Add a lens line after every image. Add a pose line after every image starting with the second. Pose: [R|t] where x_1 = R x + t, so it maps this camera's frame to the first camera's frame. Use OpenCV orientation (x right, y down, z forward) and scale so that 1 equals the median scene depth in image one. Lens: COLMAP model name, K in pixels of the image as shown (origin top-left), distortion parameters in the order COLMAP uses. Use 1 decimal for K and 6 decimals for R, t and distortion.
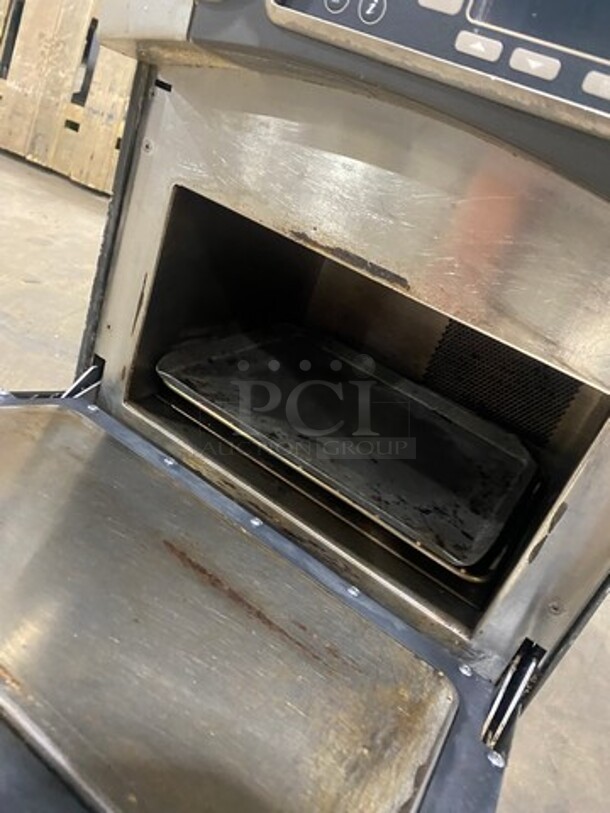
lens RADIAL K [[613.0, 0, 320.4], [0, 613.0, 404.1], [0, 0, 1]] dist [0.050584, -0.054376]
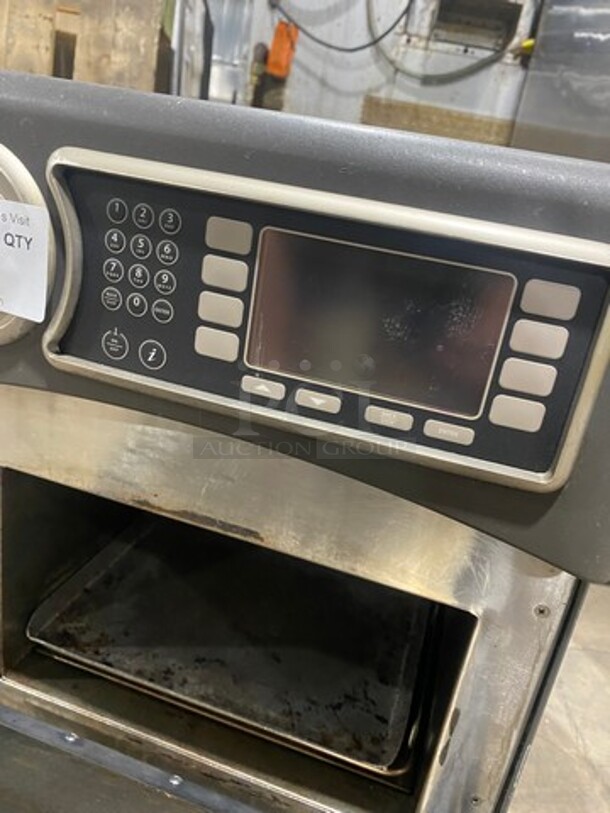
lens RADIAL K [[613.0, 0, 320.4], [0, 613.0, 404.1], [0, 0, 1]] dist [0.050584, -0.054376]
pose [[0.954585, -0.248909, 0.163740, 0.115159], [0.252229, 0.967667, 0.000534, -0.353935], [-0.158579, 0.040791, 0.986503, -0.019081]]
